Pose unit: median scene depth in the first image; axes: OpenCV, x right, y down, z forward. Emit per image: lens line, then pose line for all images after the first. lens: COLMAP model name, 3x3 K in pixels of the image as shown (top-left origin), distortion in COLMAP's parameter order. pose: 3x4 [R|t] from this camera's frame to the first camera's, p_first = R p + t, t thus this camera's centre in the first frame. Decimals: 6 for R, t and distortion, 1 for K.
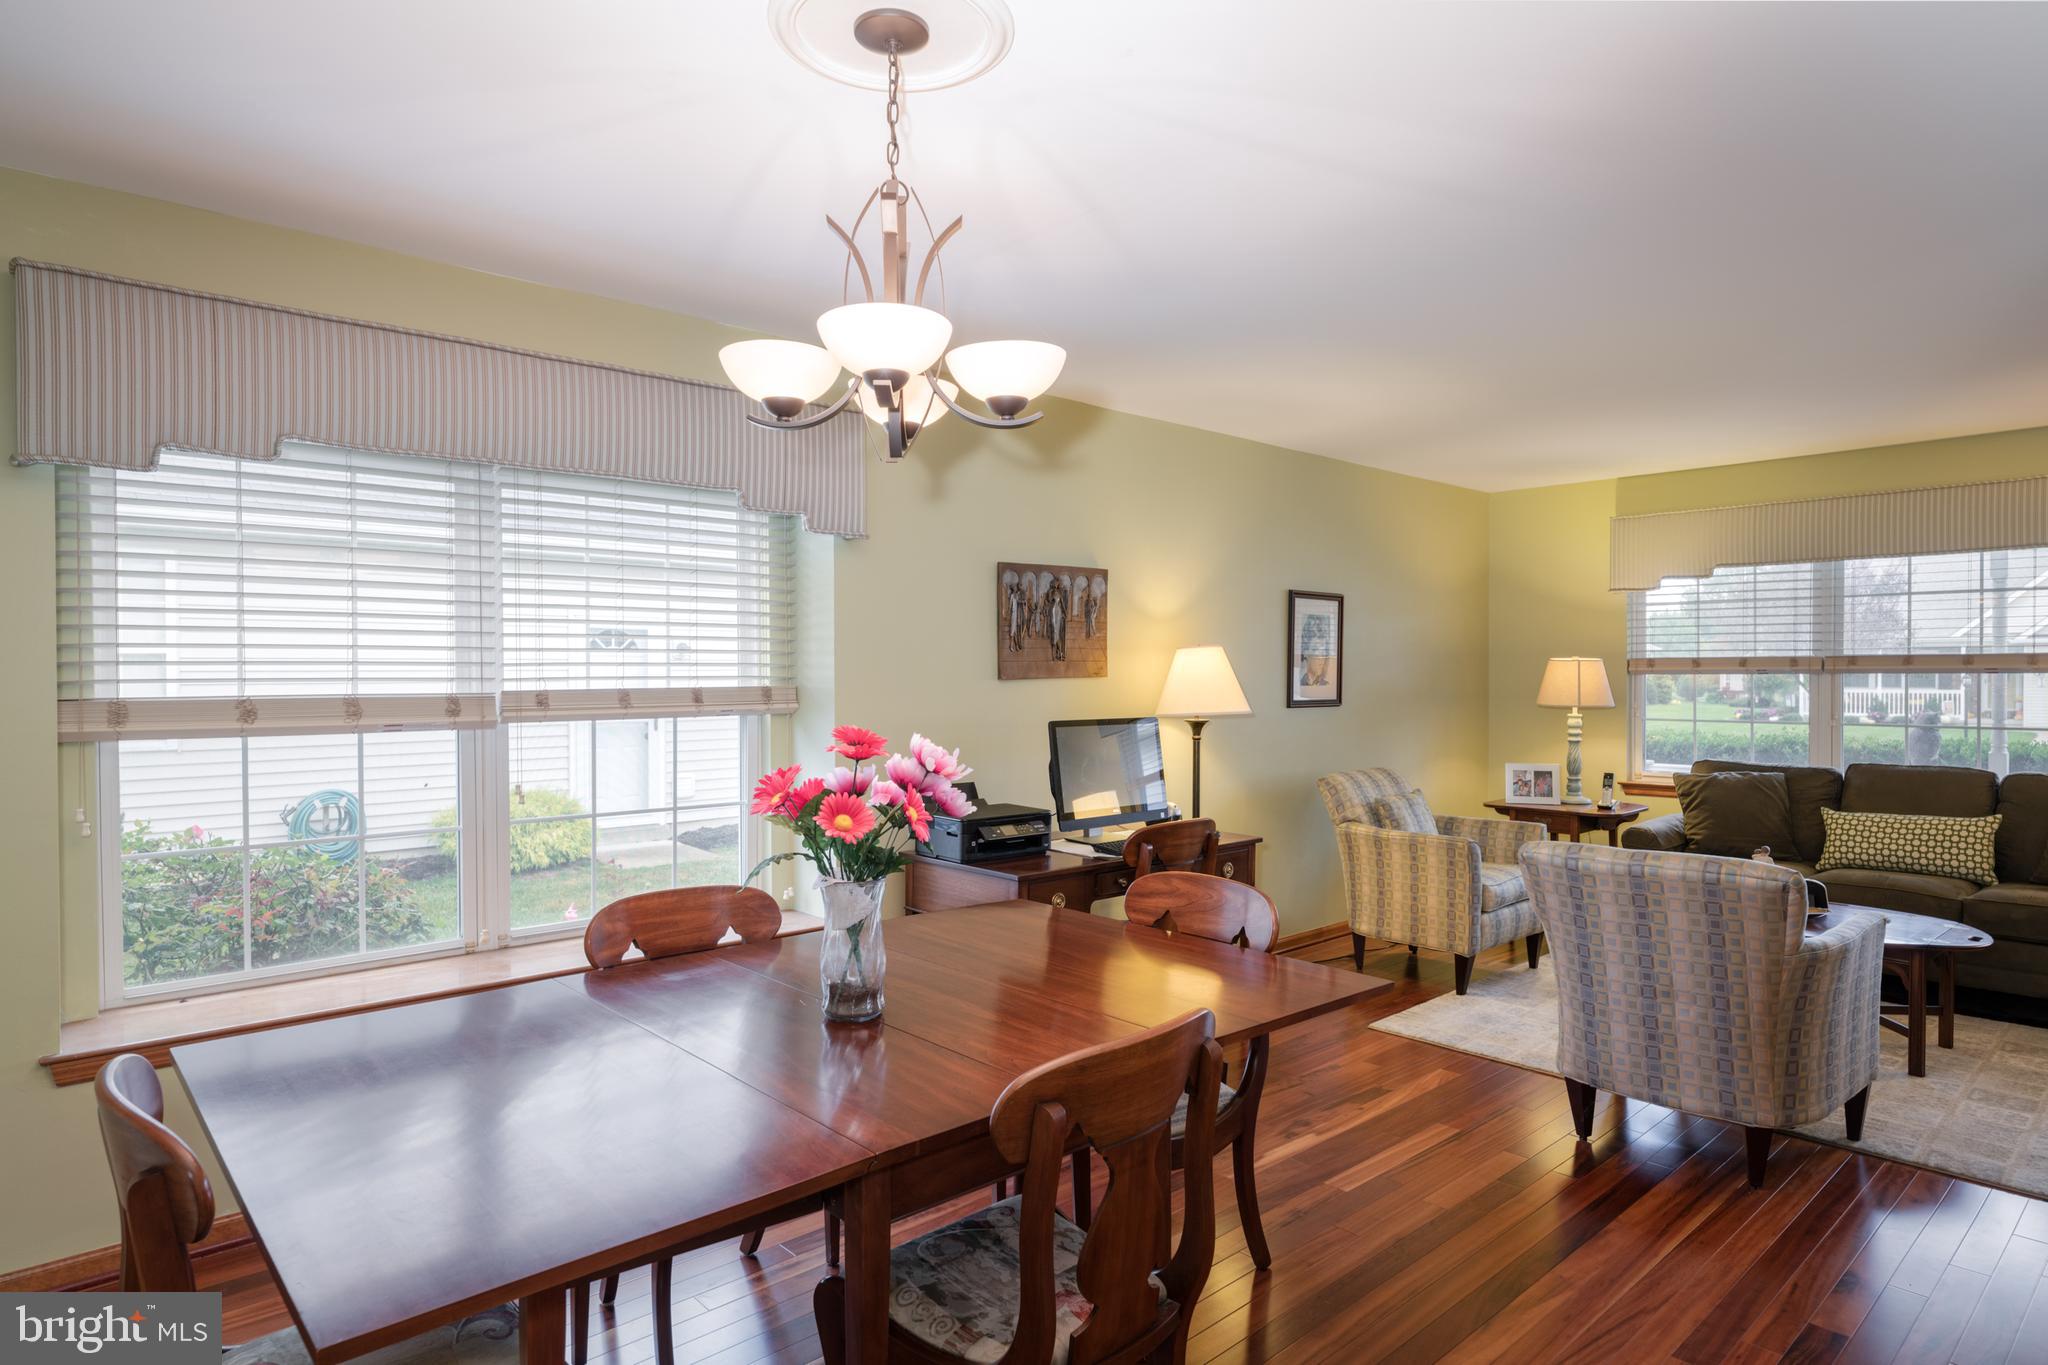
lens RADIAL K [[1147.4, 0, 1028.7], [0, 1147.4, 676.6], [0, 0, 1]] dist [-0.004234, 0.000355]
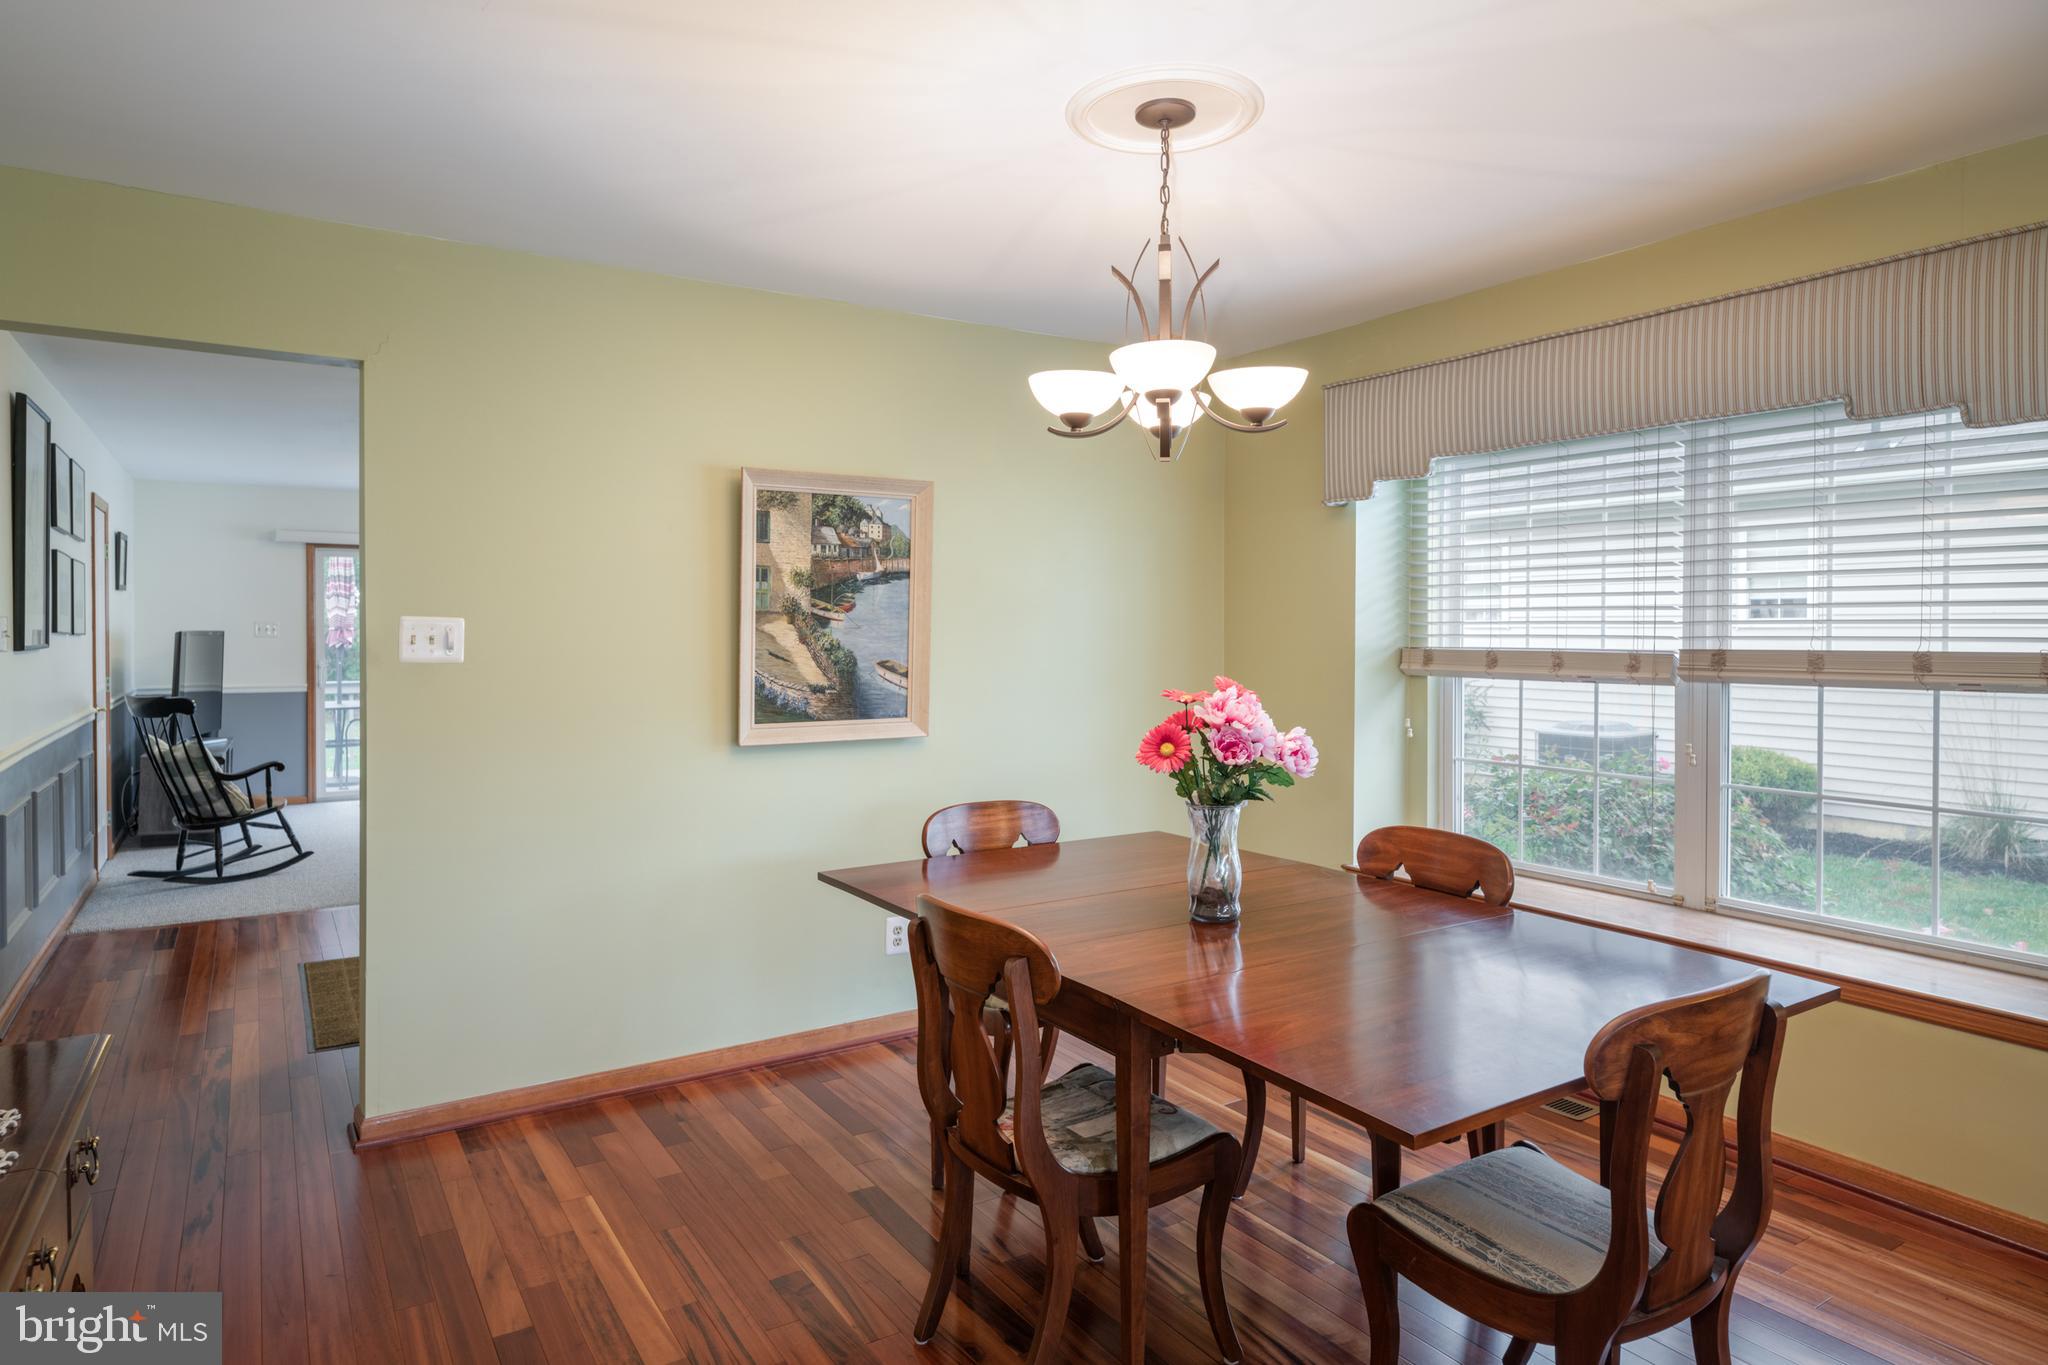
lens RADIAL K [[1170.3, 0, 1019.5], [0, 1170.3, 642.6], [0, 0, 1]] dist [0.000922, -0.000205]
pose [[-0.163348, 0.012404, -0.986491, 0.469861], [-0.004839, 0.999899, 0.013374, -0.002916], [0.986557, 0.006958, -0.163271, 0.433754]]
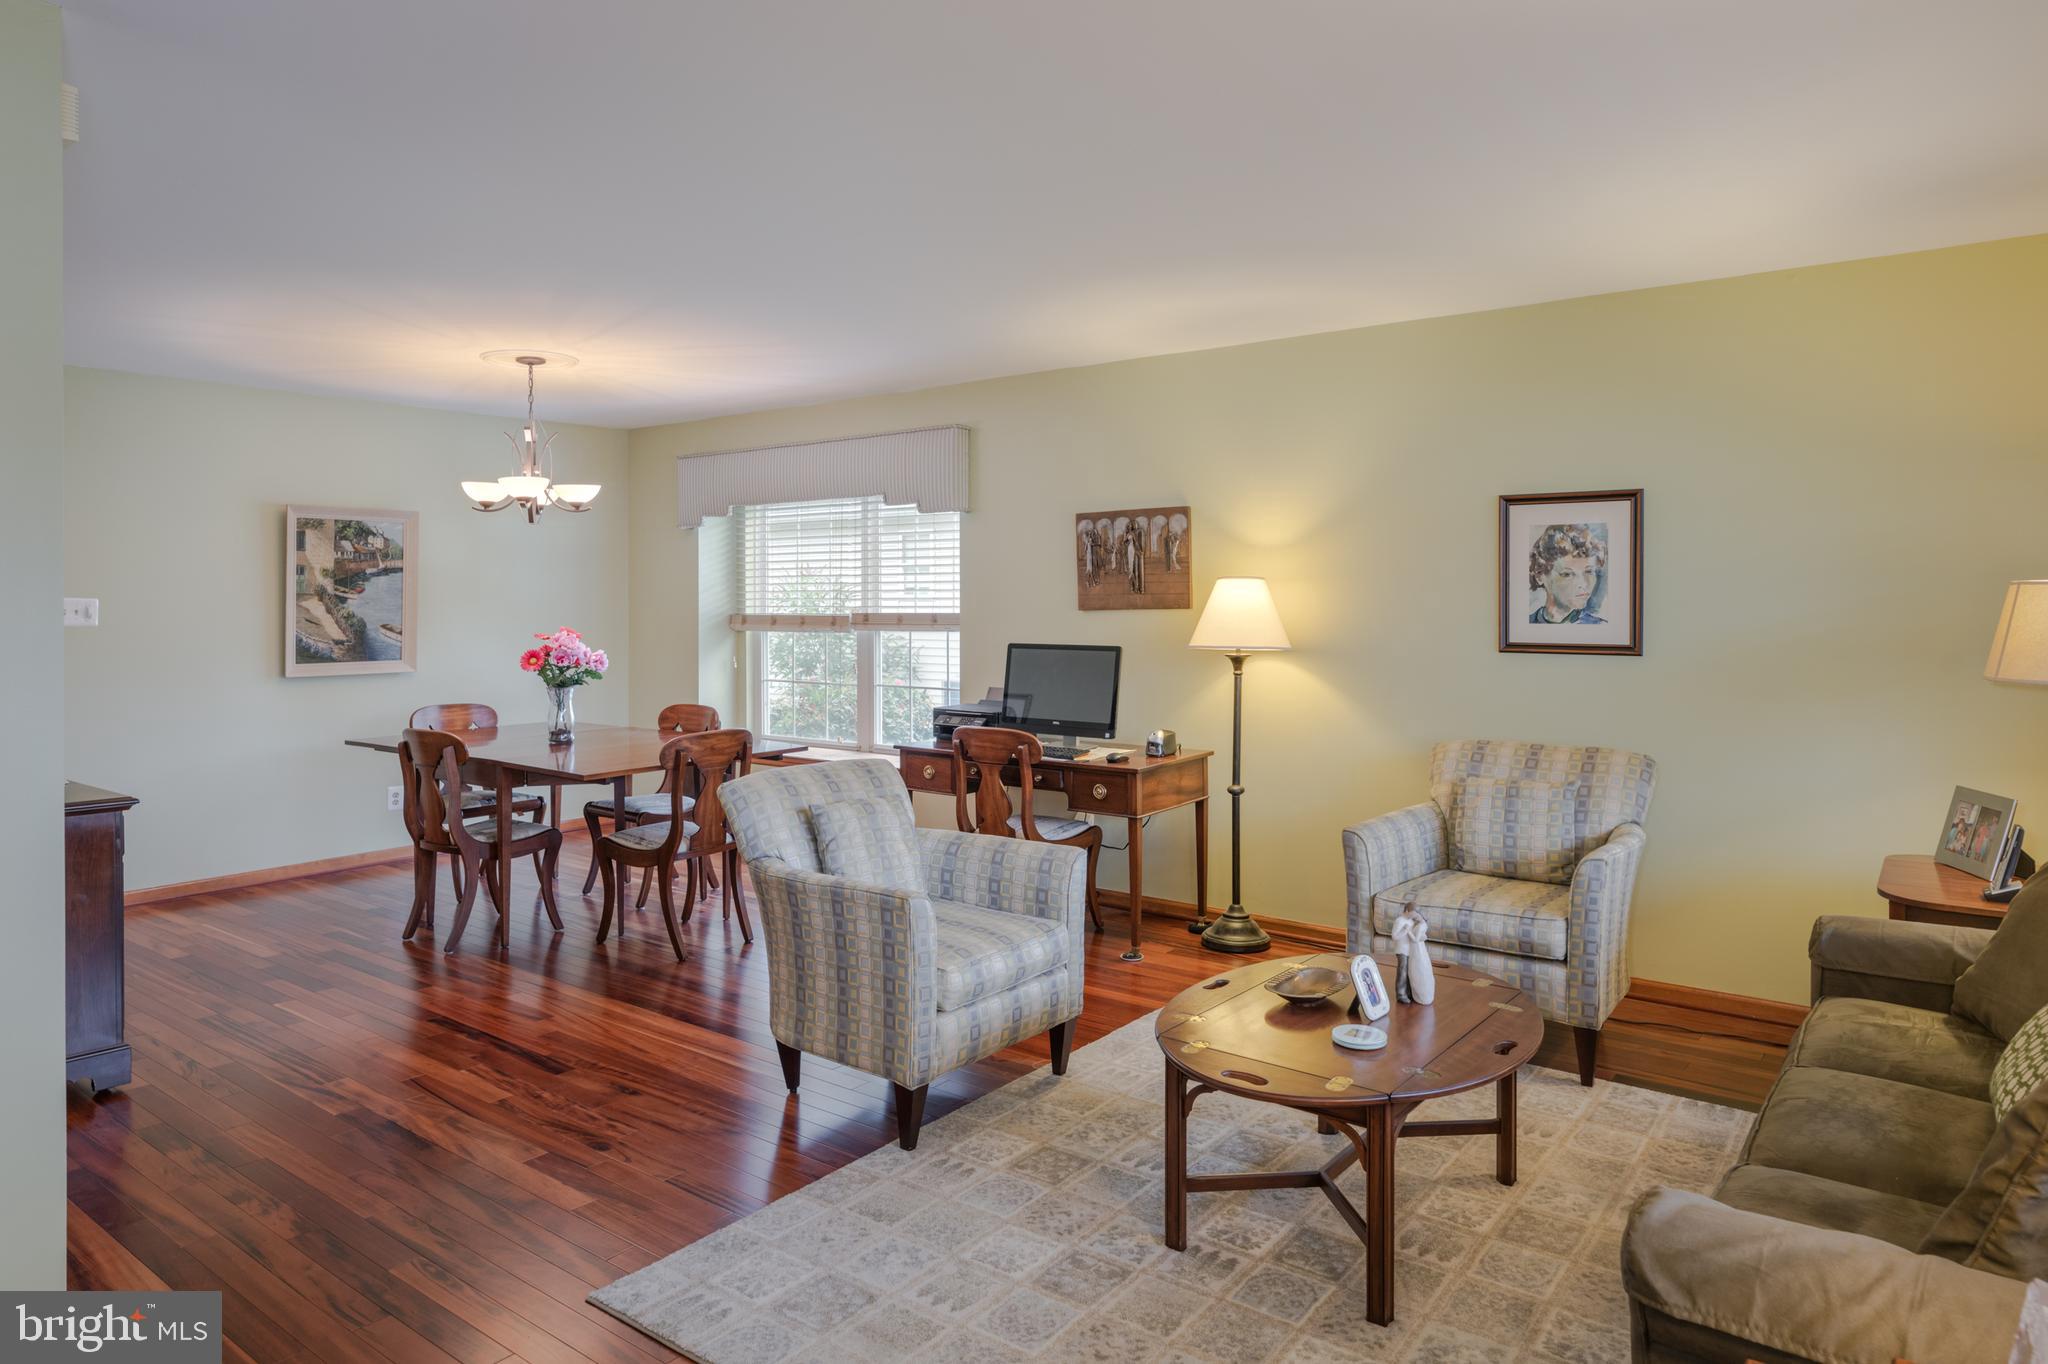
lens RADIAL K [[1231.0, 0, 990.3], [0, 1231.0, 614.5], [0, 0, 1]] dist [0.002396, 0.000117]
pose [[0.176539, 0.011892, -0.984222, 1.154607], [-0.002284, 0.999929, 0.011672, -0.007191], [0.984291, 0.000187, 0.176554, 0.630128]]
